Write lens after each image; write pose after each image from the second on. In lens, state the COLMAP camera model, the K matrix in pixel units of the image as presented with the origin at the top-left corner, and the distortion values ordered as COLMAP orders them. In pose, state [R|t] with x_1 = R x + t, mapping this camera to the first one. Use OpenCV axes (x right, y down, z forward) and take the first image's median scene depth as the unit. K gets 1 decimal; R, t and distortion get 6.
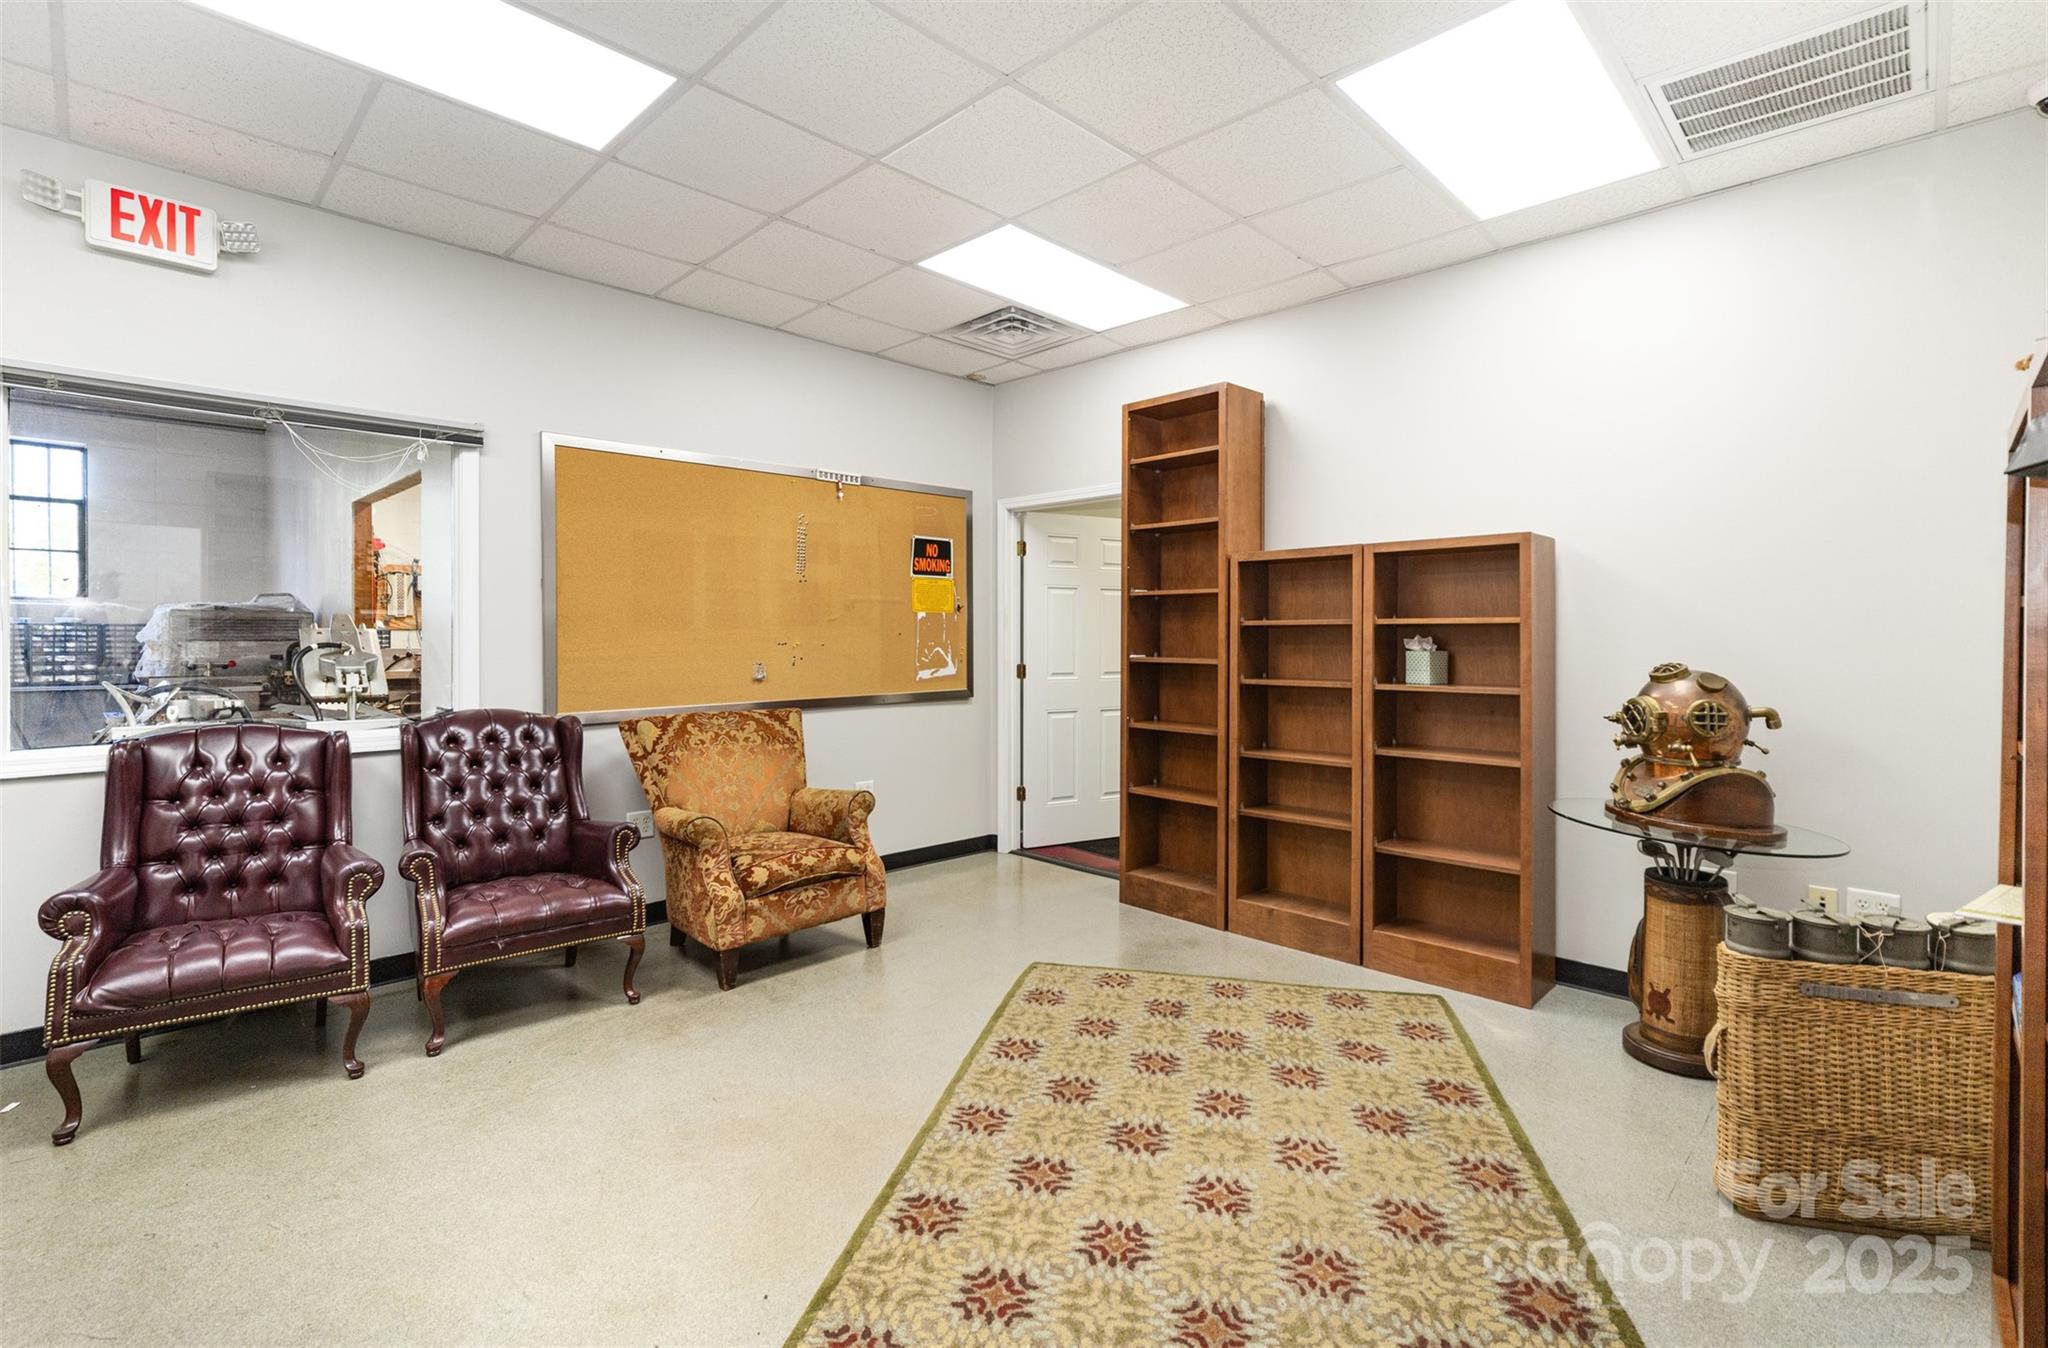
lens RADIAL K [[921.3, 0, 1022.9], [0, 921.3, 641.6], [0, 0, 1]] dist [-0.023900, 0.012661]
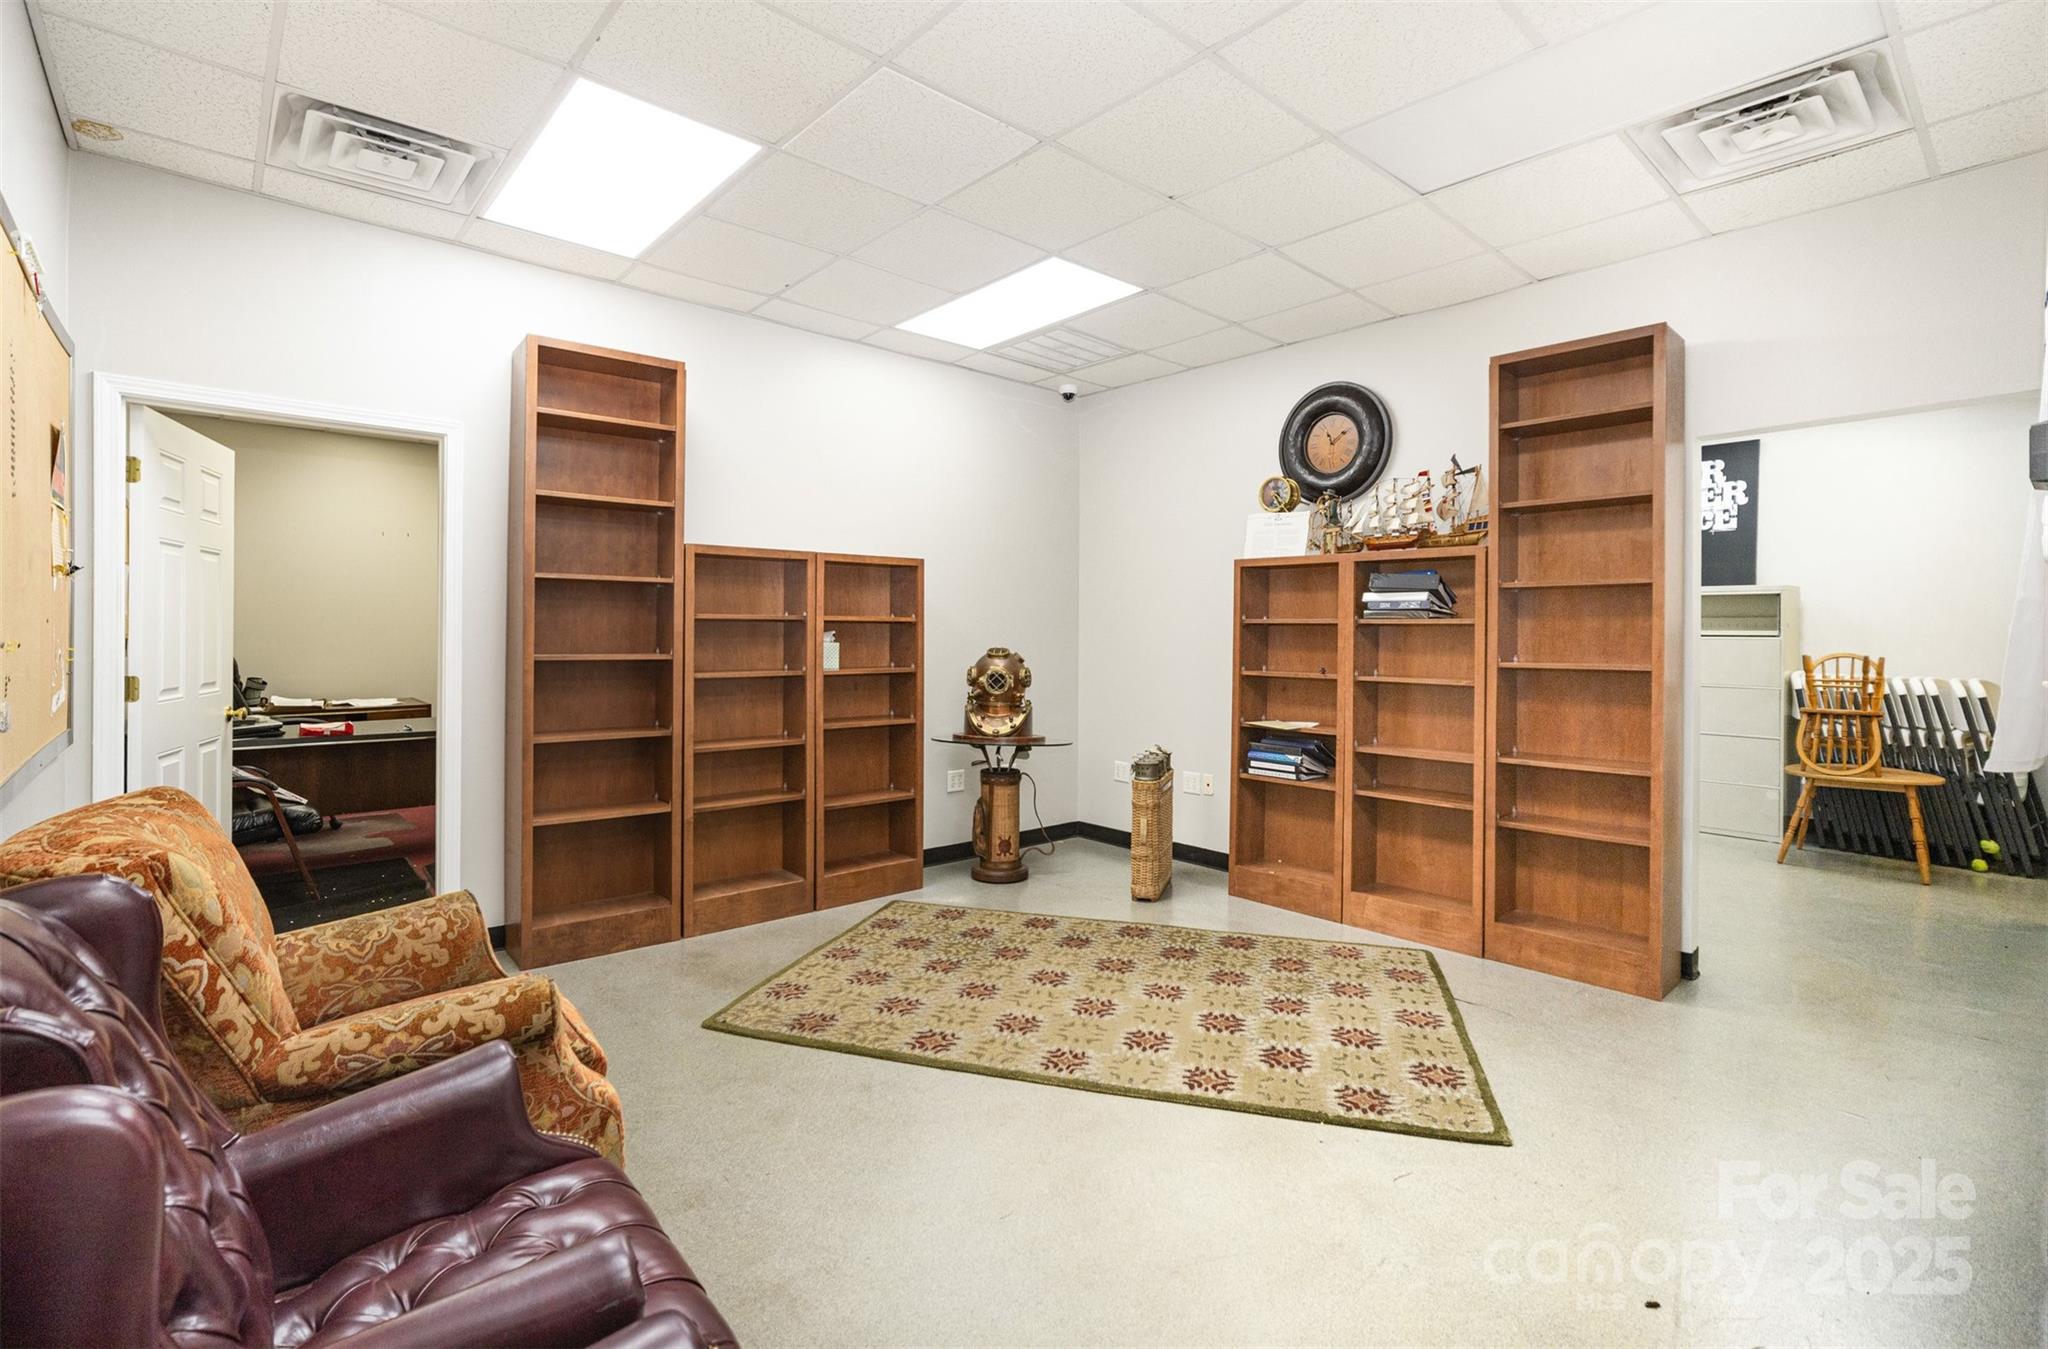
lens RADIAL K [[921.3, 0, 1022.9], [0, 921.3, 642.1], [0, 0, 1]] dist [-0.023900, 0.012661]
pose [[0.074016, -0.011548, 0.997190, -0.951071], [-0.002408, 0.999928, 0.011758, -0.007200], [-0.997254, -0.003272, 0.073983, 0.785591]]
